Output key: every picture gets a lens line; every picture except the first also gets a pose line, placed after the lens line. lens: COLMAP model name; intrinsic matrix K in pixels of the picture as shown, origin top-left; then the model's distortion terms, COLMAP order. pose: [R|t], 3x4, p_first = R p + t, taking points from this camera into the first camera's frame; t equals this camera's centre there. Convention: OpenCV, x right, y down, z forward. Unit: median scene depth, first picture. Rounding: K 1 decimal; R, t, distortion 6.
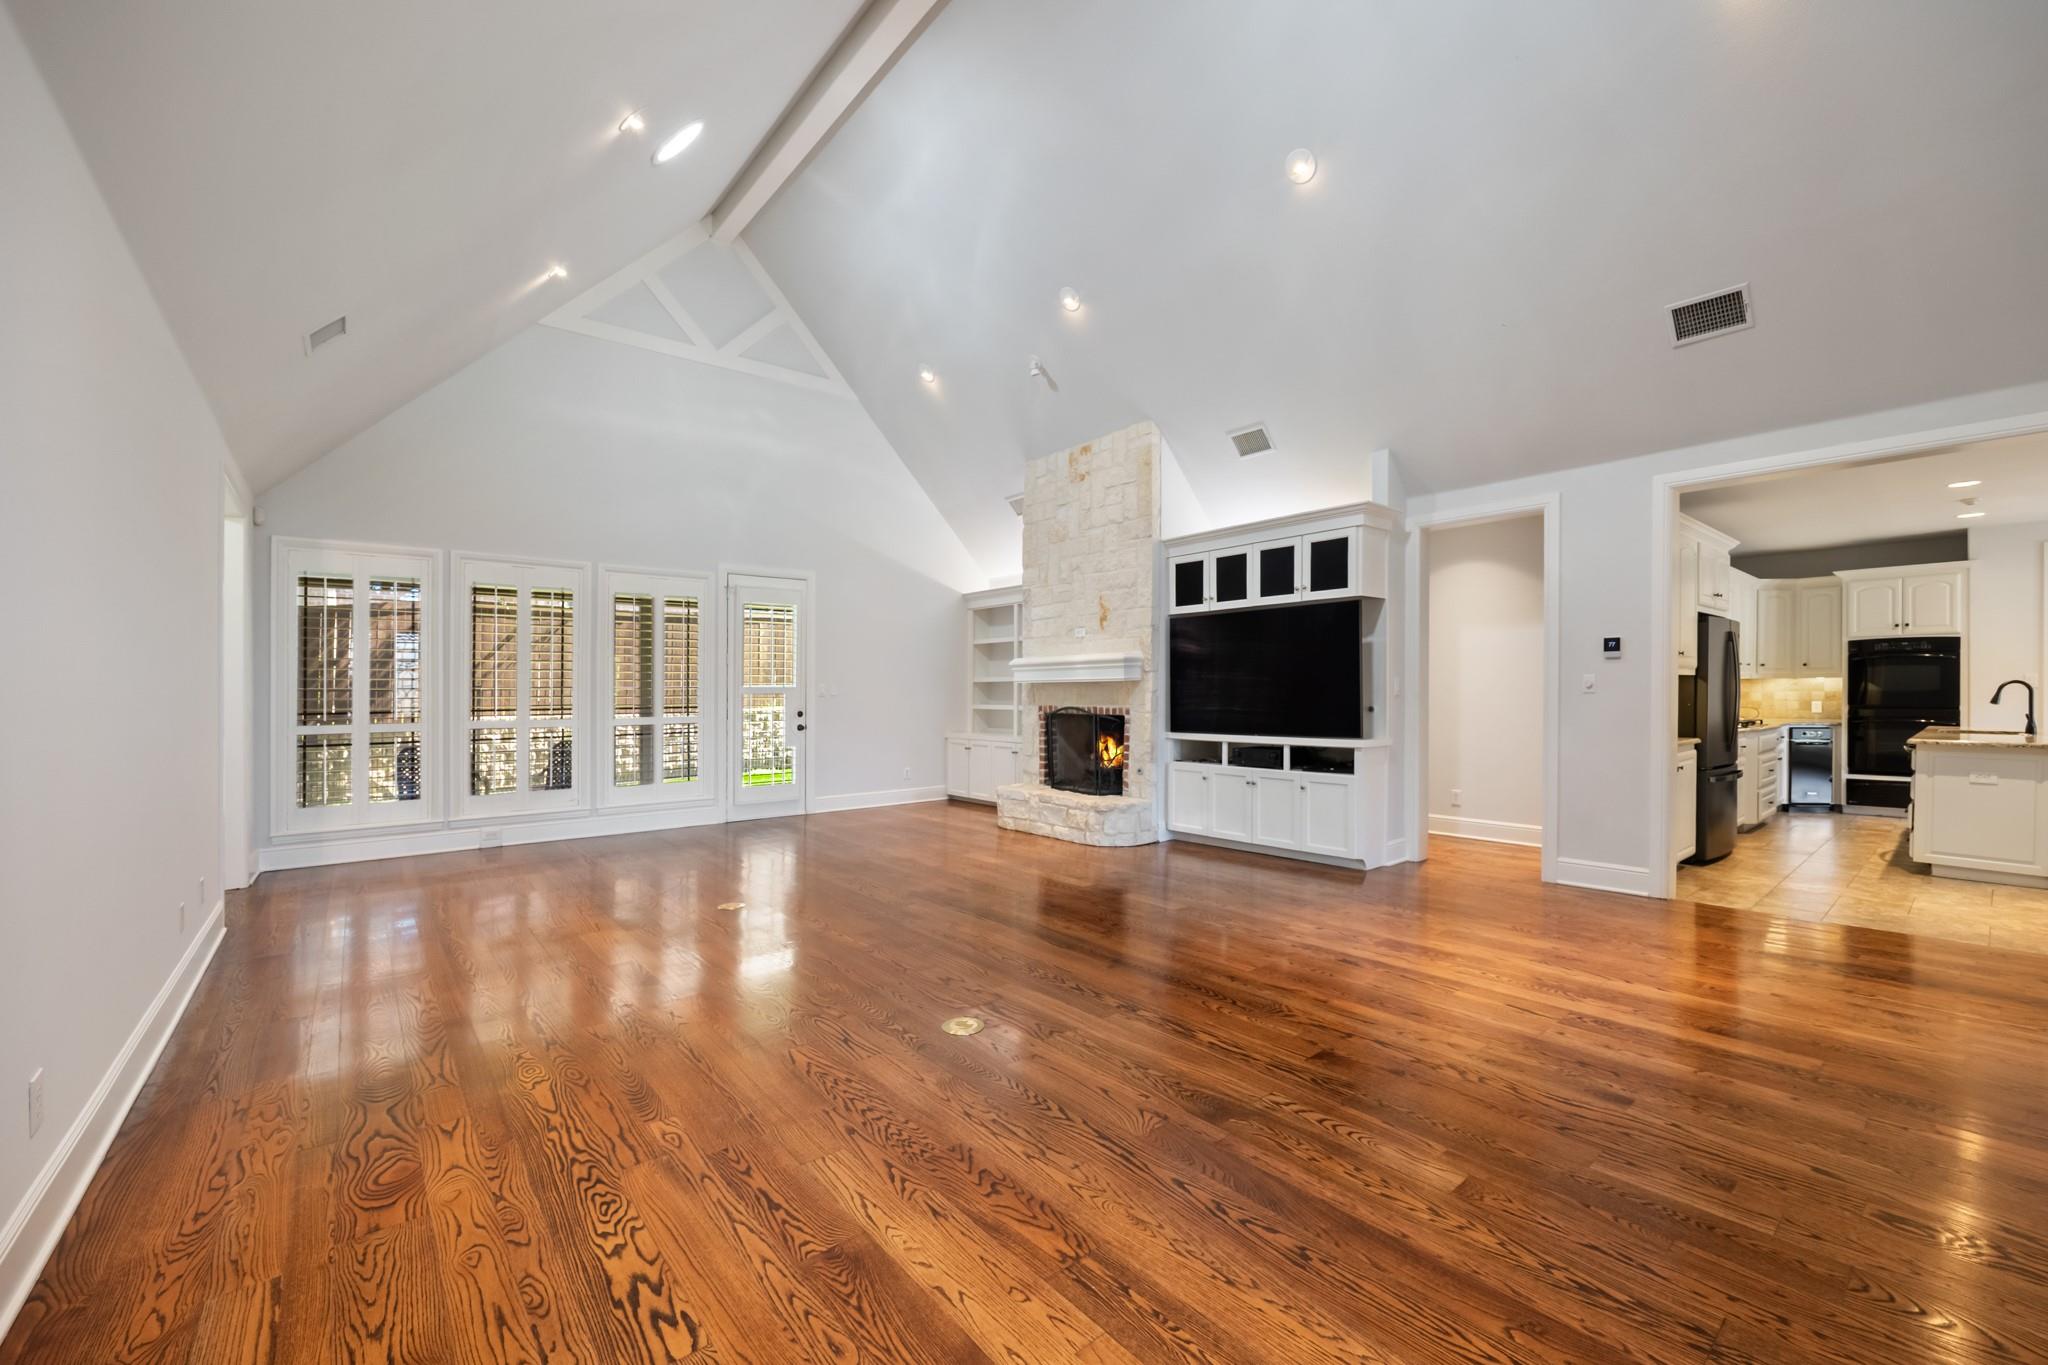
lens RADIAL K [[808.9, 0, 1057.0], [0, 808.9, 686.1], [0, 0, 1]] dist [0.000871, 0.000793]
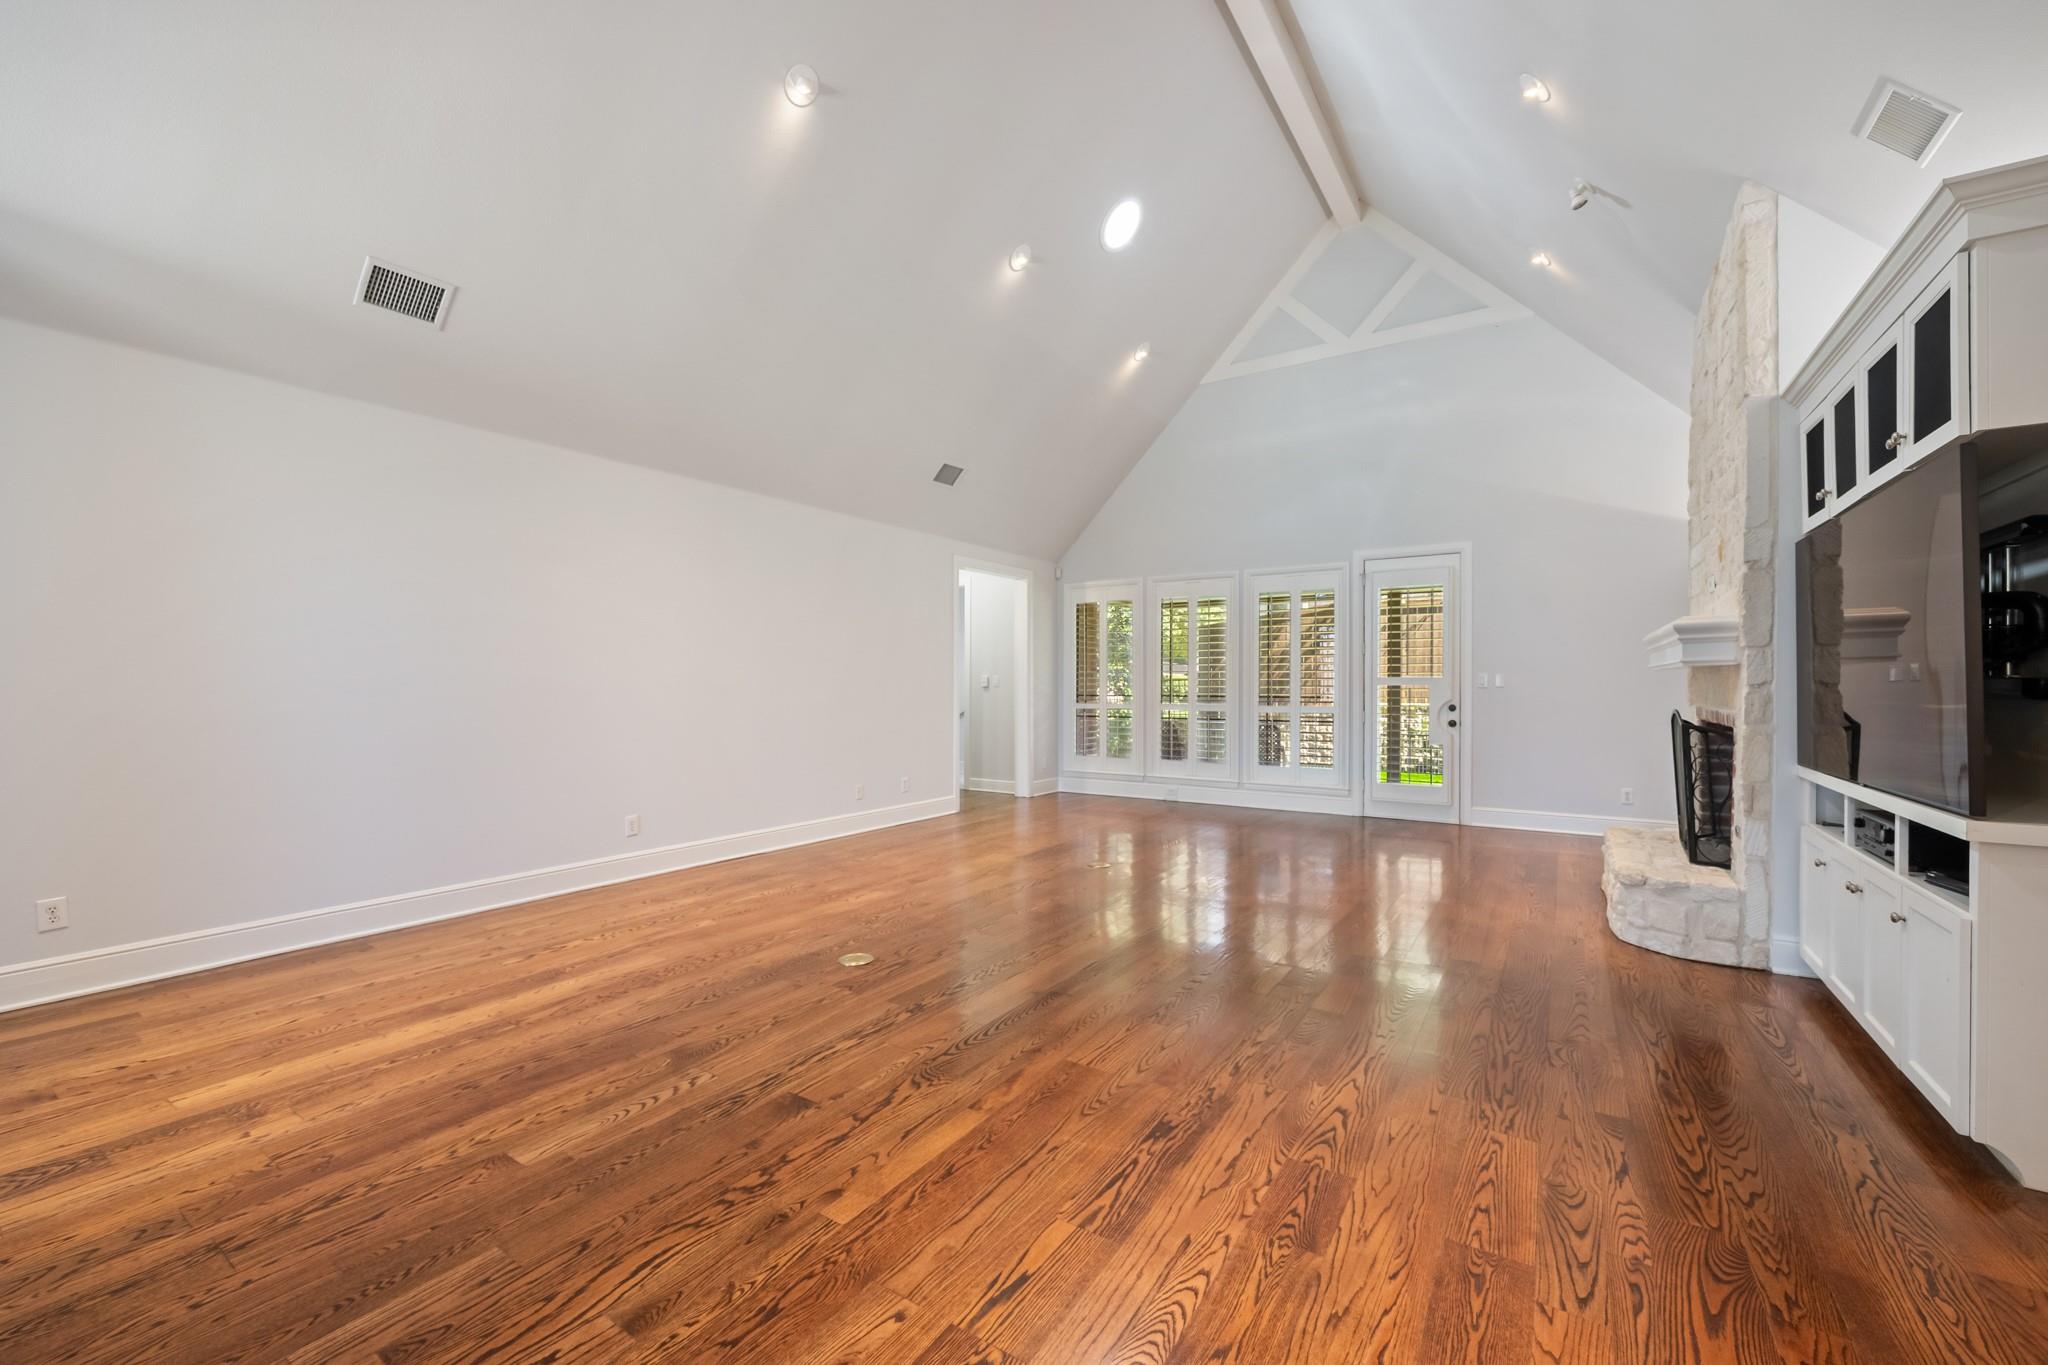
lens RADIAL K [[808.9, 0, 1020.4], [0, 808.9, 684.2], [0, 0, 1]] dist [0.000871, 0.000793]
pose [[0.281758, 0.004102, -0.959477, 0.997982], [0.009681, 0.999928, 0.007118, -0.004347], [0.959437, -0.011294, 0.281698, 0.789531]]
